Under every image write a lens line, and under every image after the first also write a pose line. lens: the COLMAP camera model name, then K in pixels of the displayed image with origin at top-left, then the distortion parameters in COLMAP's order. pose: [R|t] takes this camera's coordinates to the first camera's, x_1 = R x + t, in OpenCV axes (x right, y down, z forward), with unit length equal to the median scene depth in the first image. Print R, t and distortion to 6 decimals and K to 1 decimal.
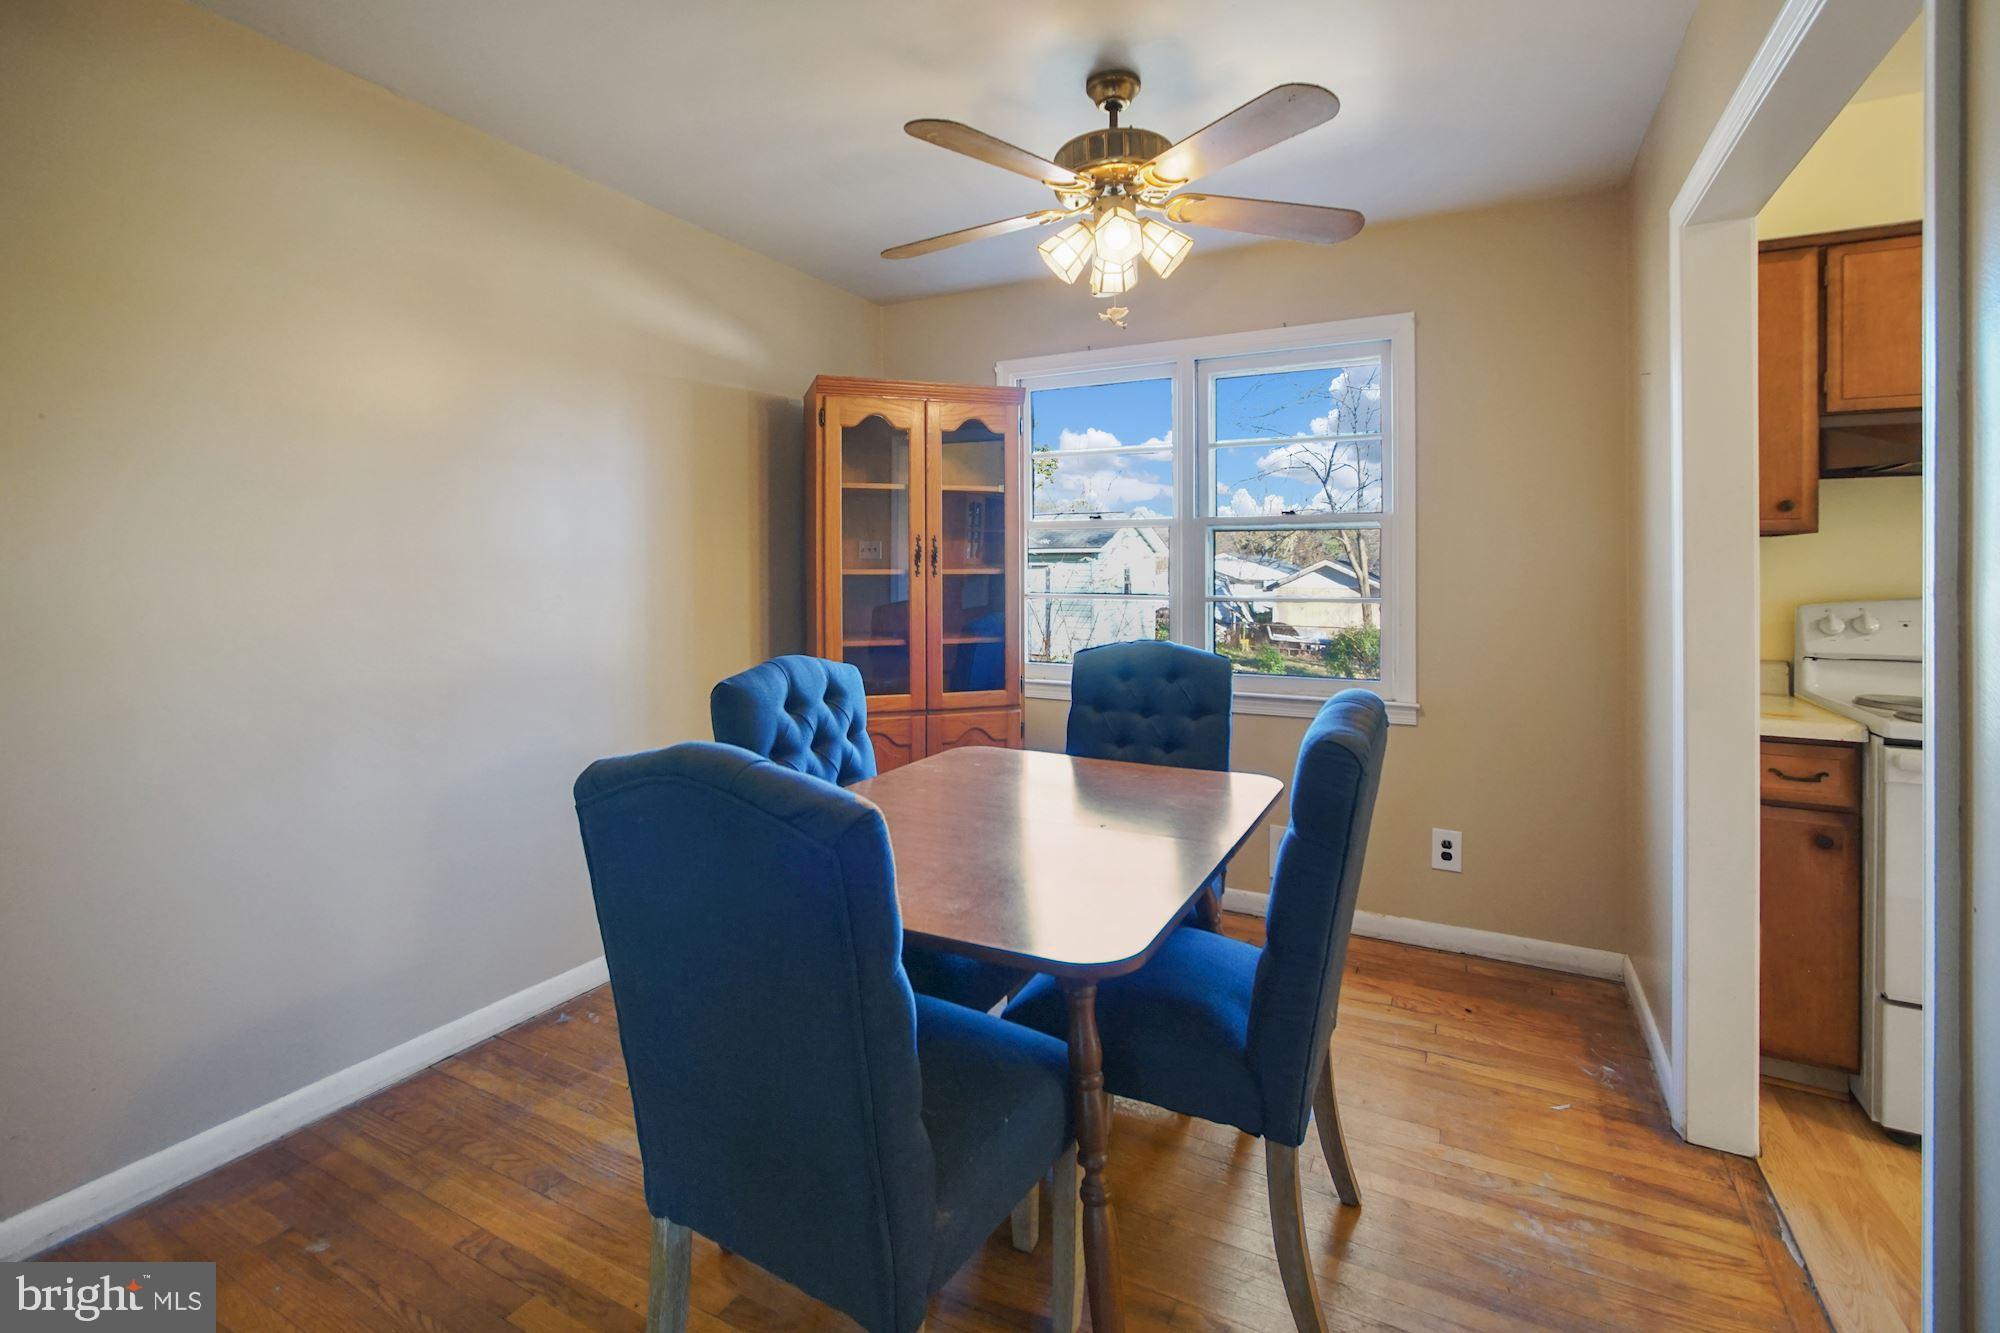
lens RADIAL K [[899.5, 0, 996.3], [0, 899.5, 581.4], [0, 0, 1]] dist [-0.000134, 0.000050]
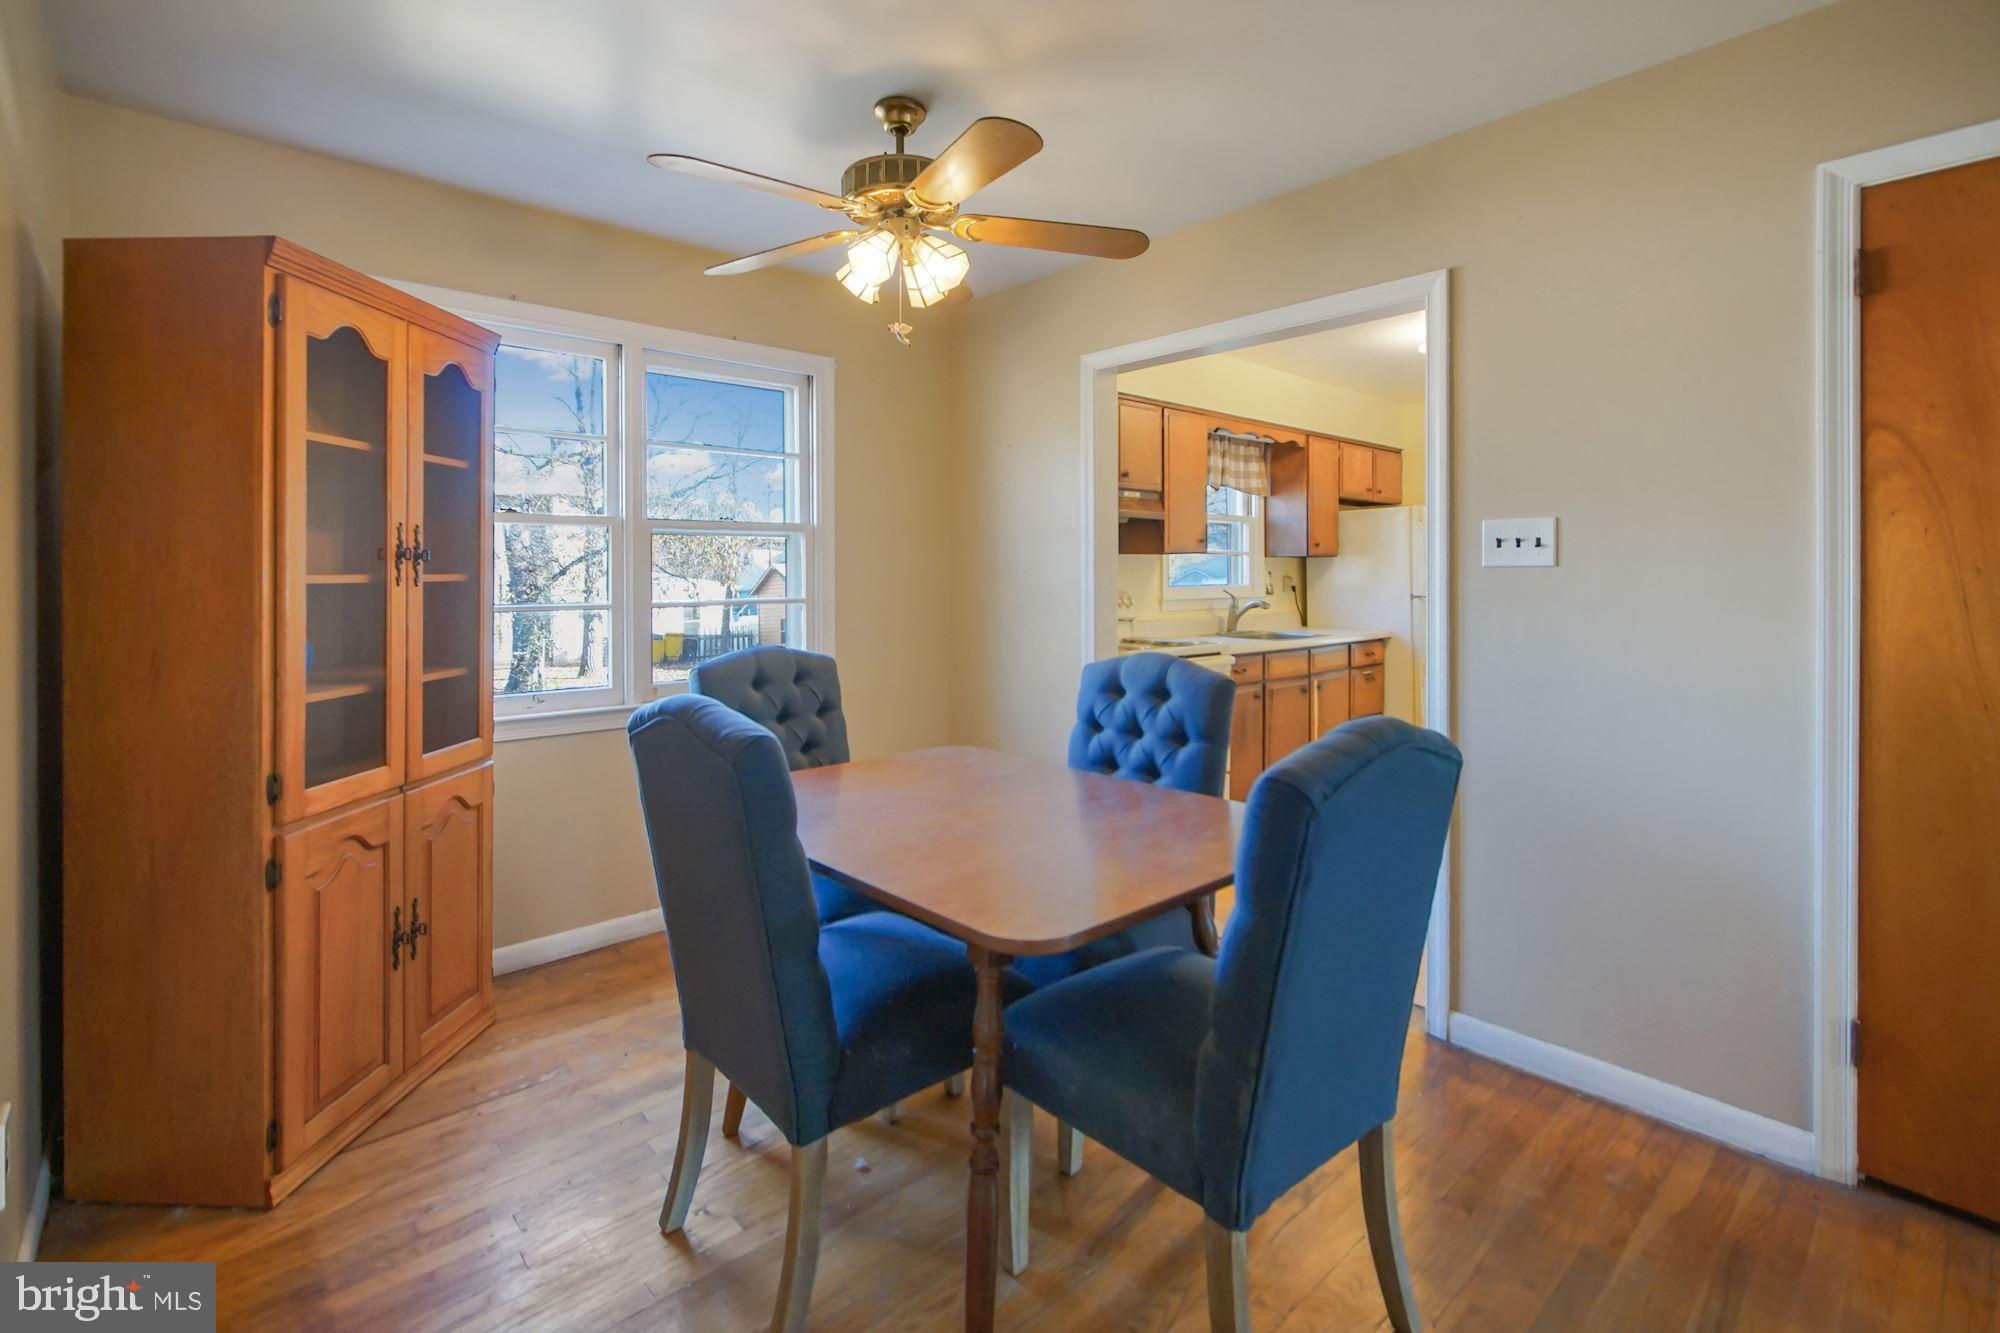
lens RADIAL K [[899.8, 0, 1001.9], [0, 899.8, 607.9], [0, 0, 1]] dist [-0.016367, 0.000028]
pose [[0.343030, -0.037456, 0.938577, -0.788411], [0.017446, 0.999286, 0.033502, -0.005354], [-0.939162, 0.004882, 0.343439, 0.507108]]
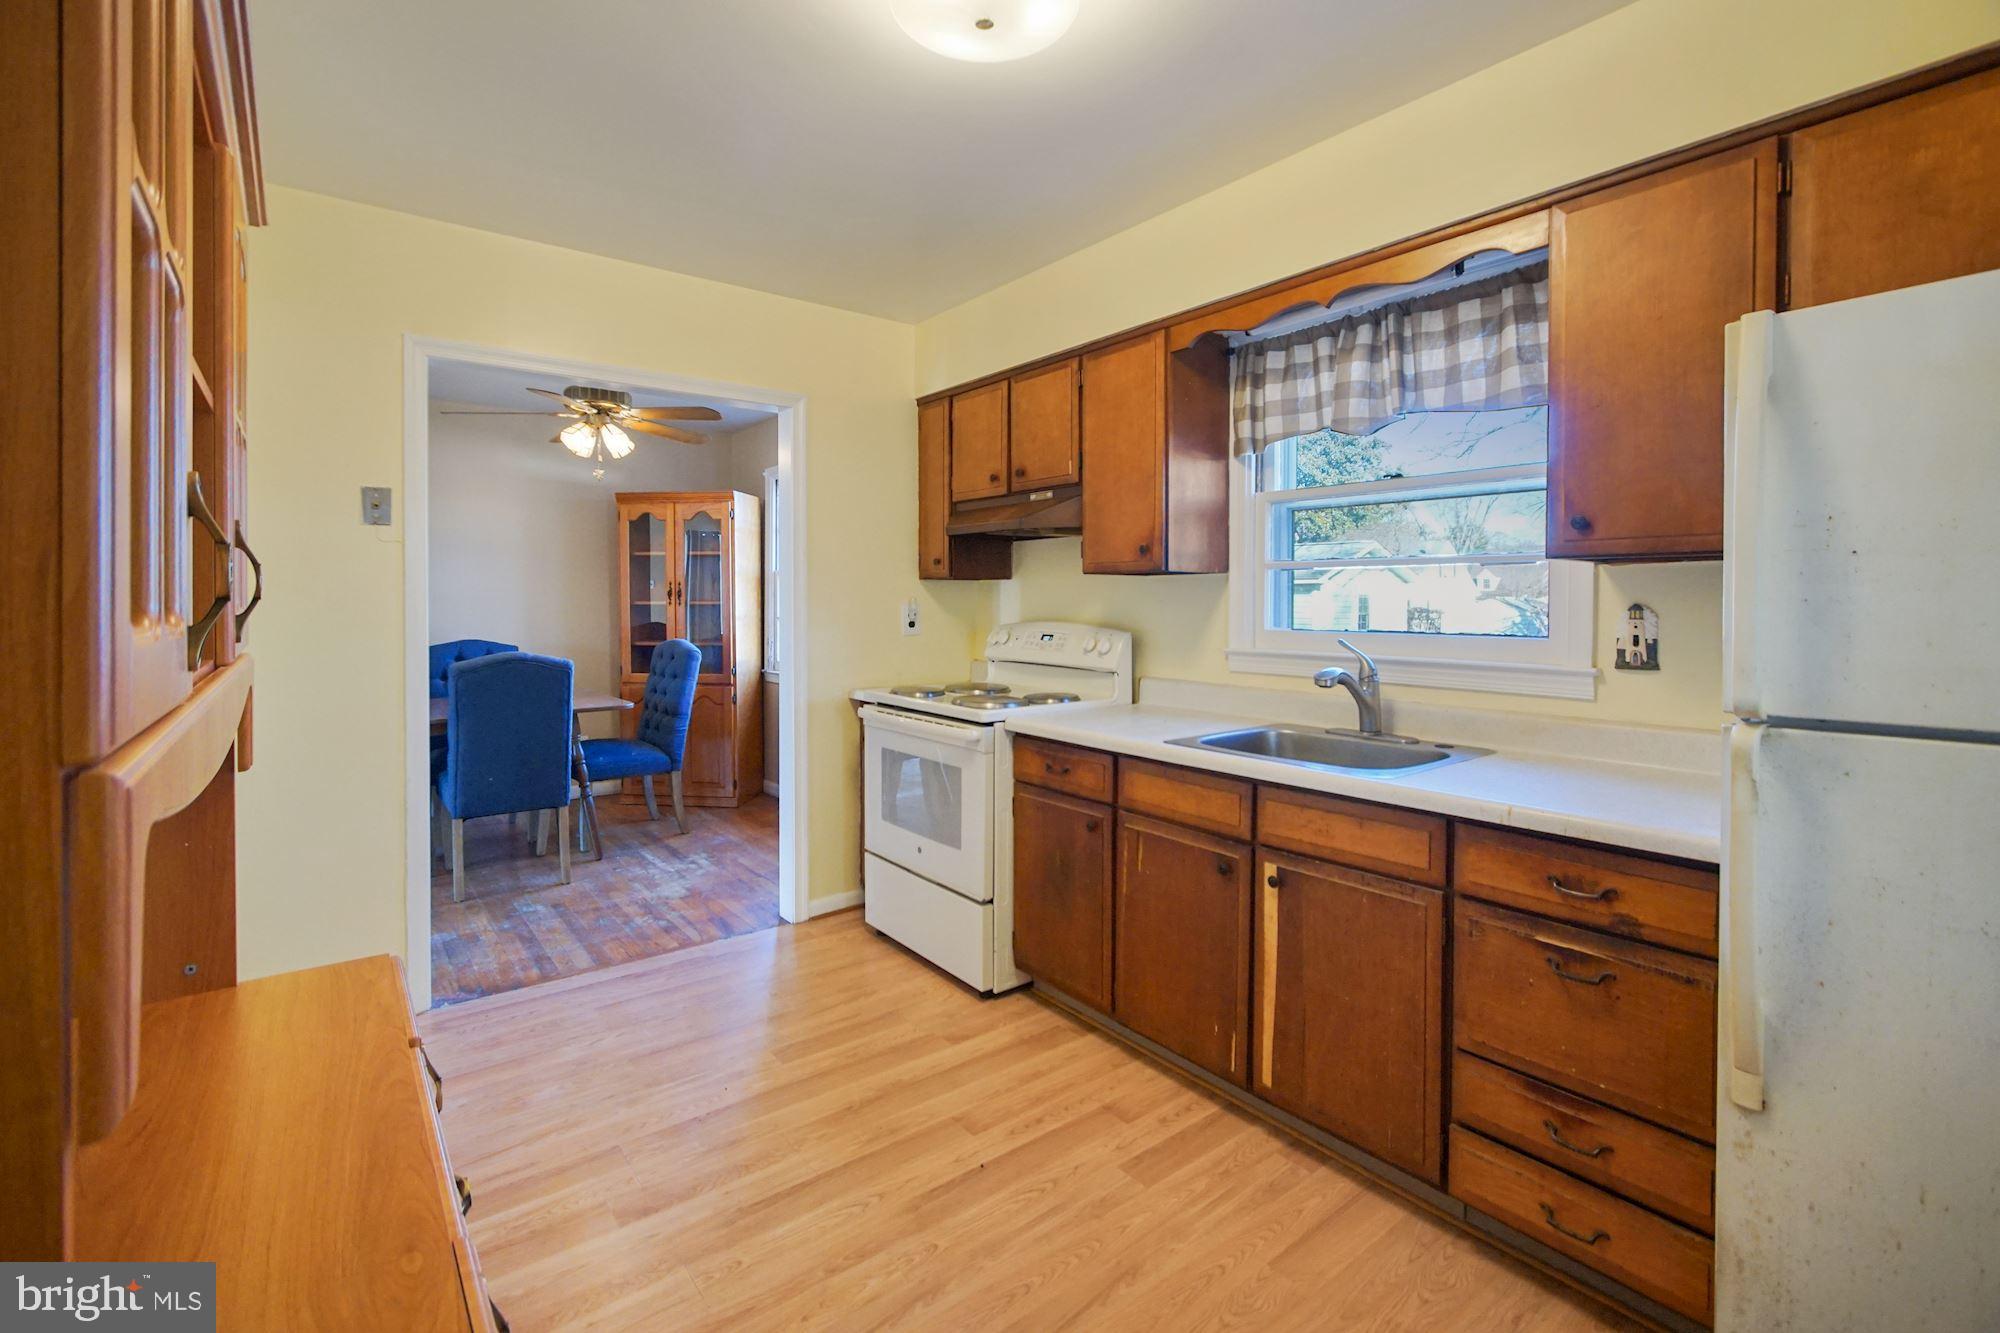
lens RADIAL K [[899.8, 0, 1001.9], [0, 899.8, 607.9], [0, 0, 1]] dist [-0.016367, 0.000028]
pose [[0.912878, 0.004052, -0.408213, 1.673428], [-0.004658, 0.999989, -0.000491, -0.001790], [0.408206, 0.002350, 0.912887, -0.417765]]
